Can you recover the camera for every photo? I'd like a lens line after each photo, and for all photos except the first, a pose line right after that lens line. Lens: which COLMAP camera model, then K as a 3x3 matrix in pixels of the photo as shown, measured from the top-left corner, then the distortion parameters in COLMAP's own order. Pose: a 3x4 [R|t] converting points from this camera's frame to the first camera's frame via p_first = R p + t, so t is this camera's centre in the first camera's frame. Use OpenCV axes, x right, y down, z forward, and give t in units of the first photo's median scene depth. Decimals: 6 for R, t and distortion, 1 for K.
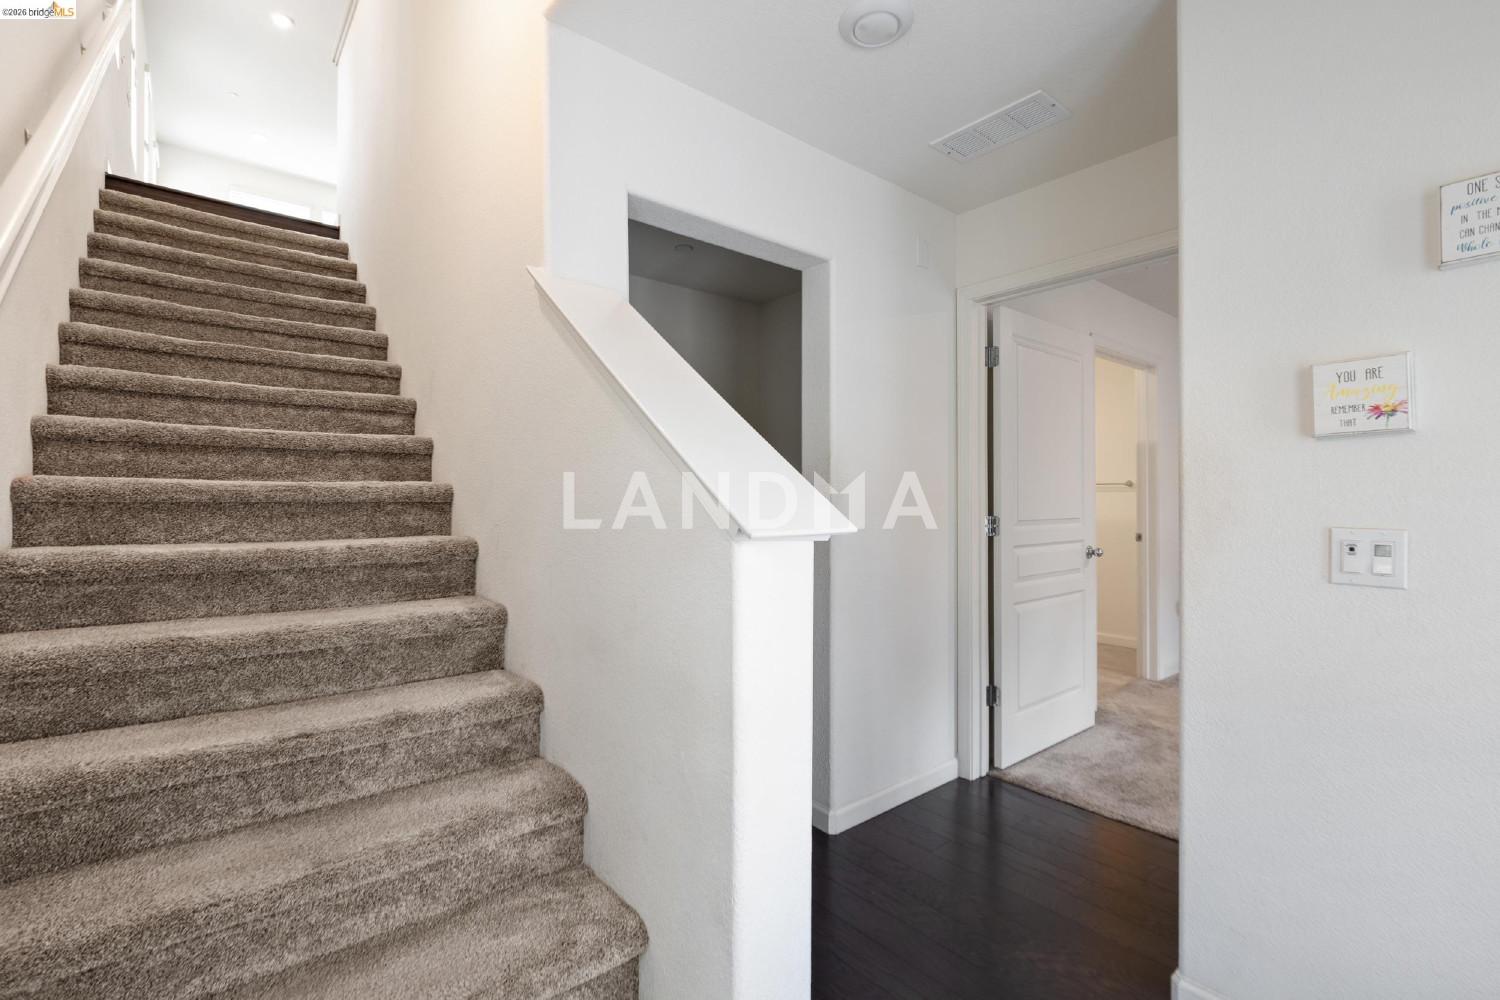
lens RADIAL K [[665.4, 0, 749.7], [0, 665.4, 502.4], [0, 0, 1]] dist [-0.004114, 0.000849]
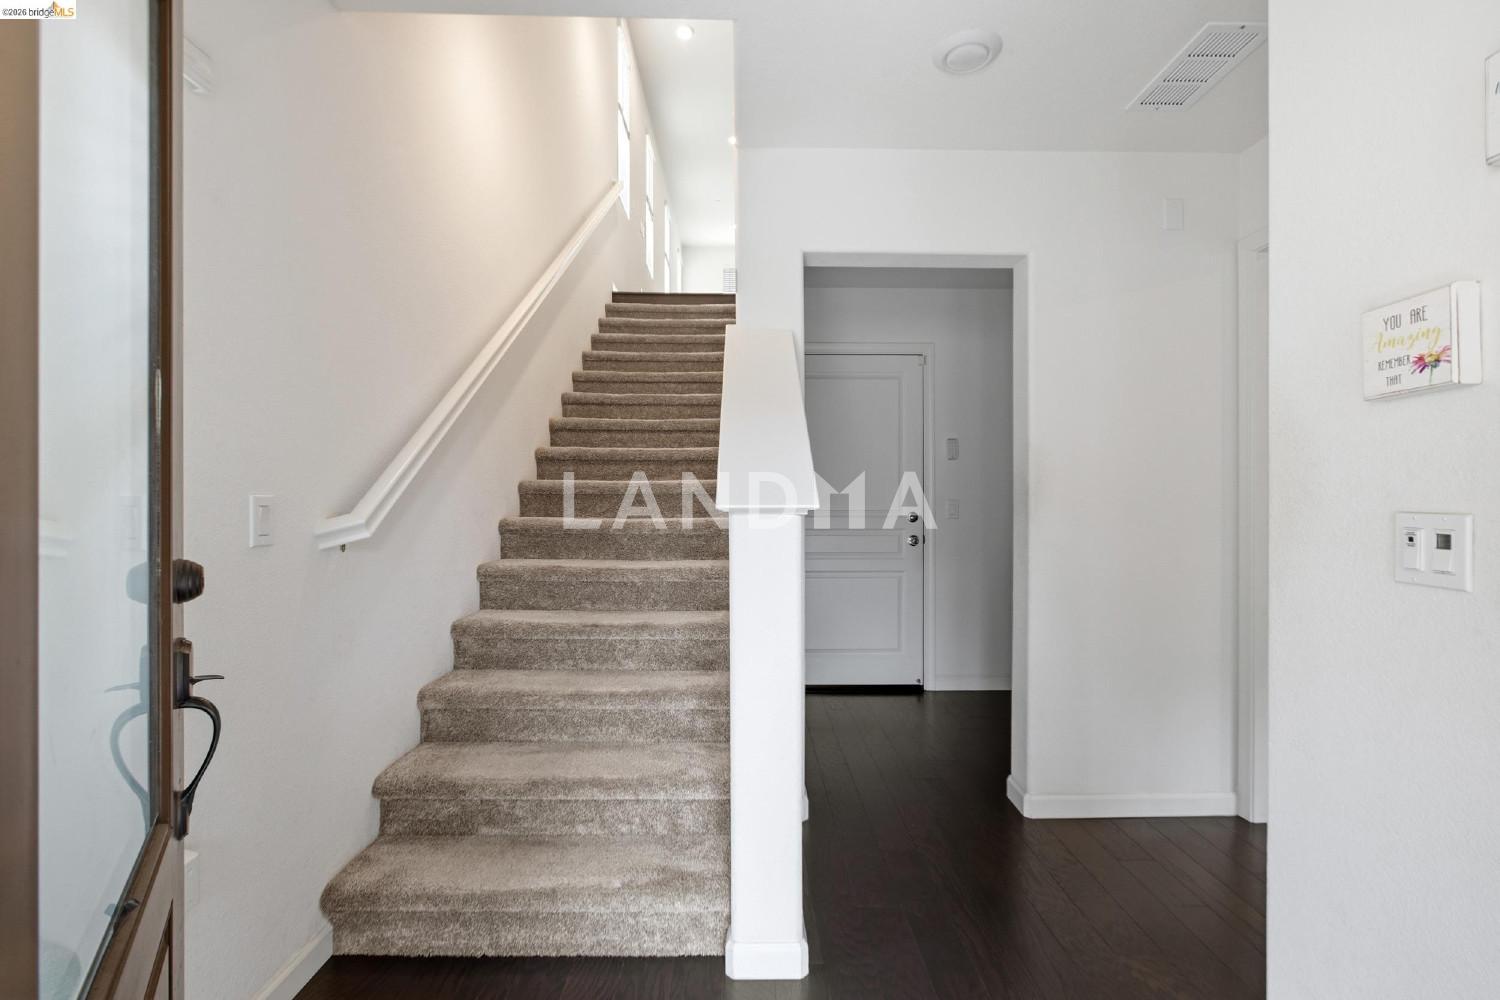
lens RADIAL K [[665.4, 0, 753.6], [0, 665.4, 499.4], [0, 0, 1]] dist [-0.004114, 0.000849]
pose [[0.778982, -0.000686, -0.627045, 0.723659], [-0.001585, 0.999994, -0.003063, 0.024599], [0.627044, 0.003380, 0.778977, -0.094776]]
